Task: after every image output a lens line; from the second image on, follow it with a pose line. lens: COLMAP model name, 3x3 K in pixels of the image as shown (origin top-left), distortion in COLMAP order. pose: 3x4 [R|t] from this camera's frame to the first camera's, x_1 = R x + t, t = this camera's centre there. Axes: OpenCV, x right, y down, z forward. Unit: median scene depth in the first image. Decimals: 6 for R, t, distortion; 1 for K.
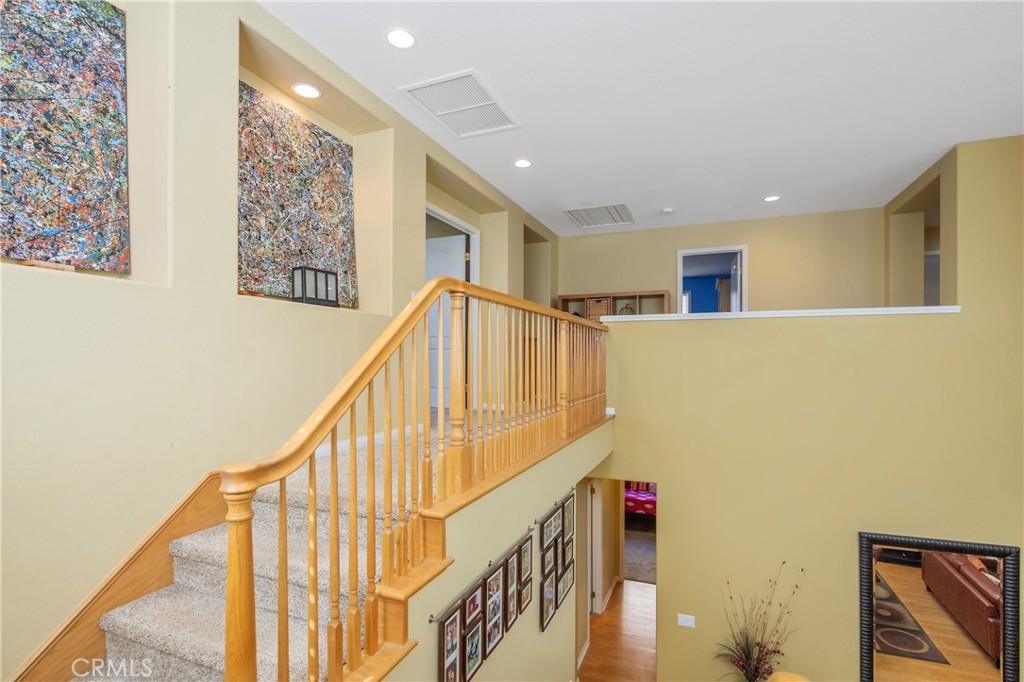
lens RADIAL K [[484.6, 0, 512.0], [0, 484.6, 341.0], [0, 0, 1]] dist [-0.001608, -0.000612]
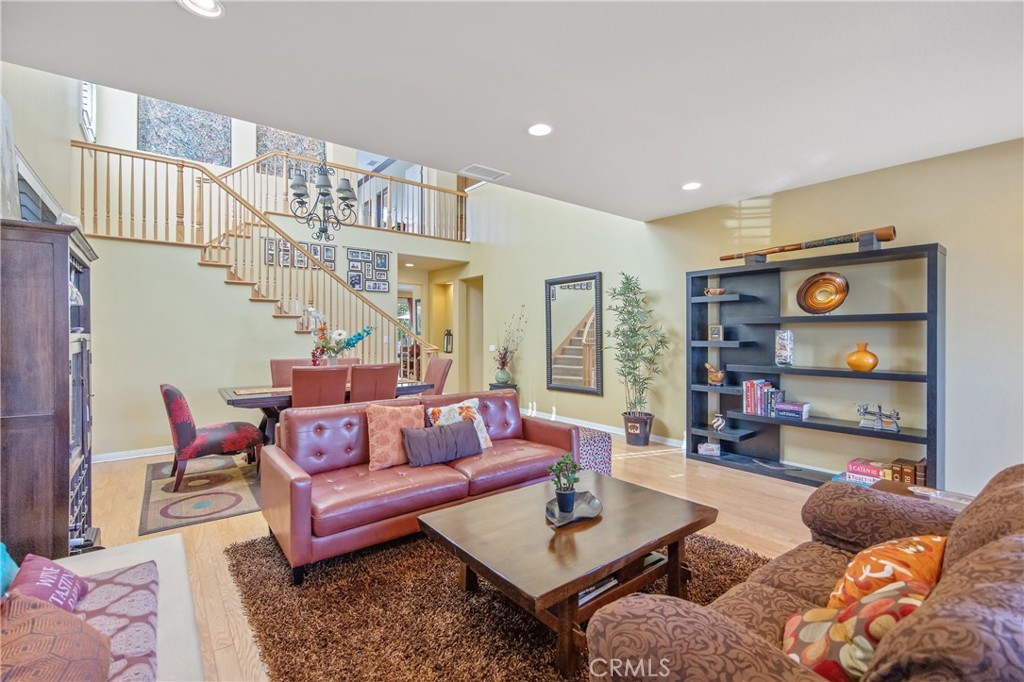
lens RADIAL K [[449.9, 0, 512.0], [0, 449.9, 341.0], [0, 0, 1]] dist [-0.000835, -0.000106]
pose [[0.874019, -0.001899, -0.485887, 1.479912], [0.016048, 0.999560, 0.024961, 0.603696], [0.485626, -0.029614, 0.873665, -0.525644]]
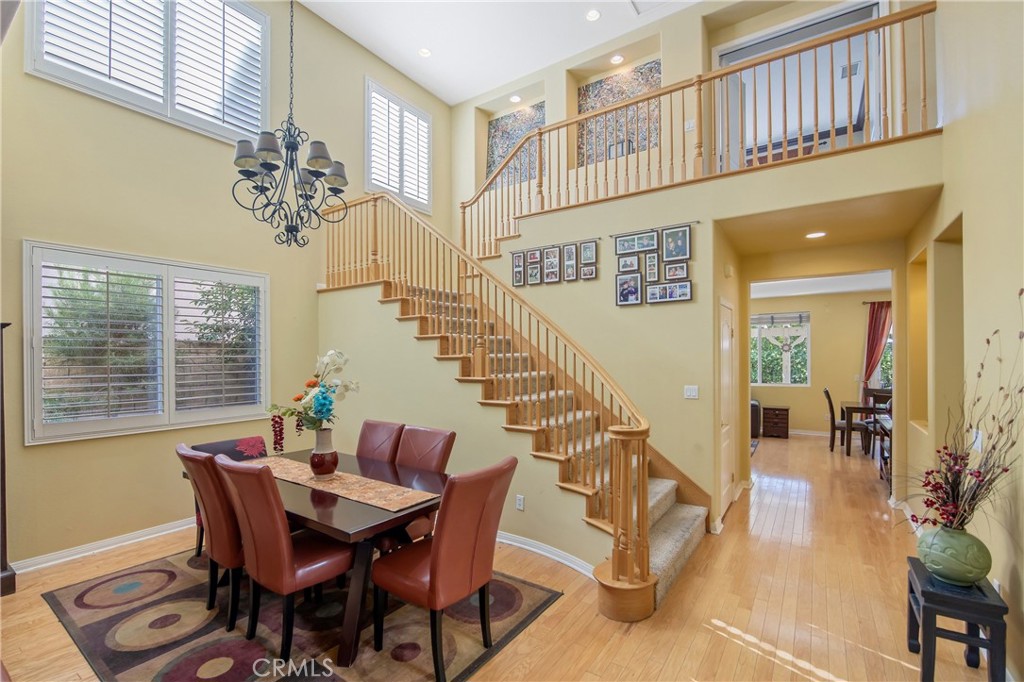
lens RADIAL K [[455.0, 0, 512.2], [0, 455.0, 353.7], [0, 0, 1]] dist [-0.002168, -0.000372]
pose [[-0.215780, -0.004672, -0.976431, 1.162992], [0.021867, 0.999715, -0.009616, 0.554791], [0.976197, -0.023426, -0.215617, 0.720973]]
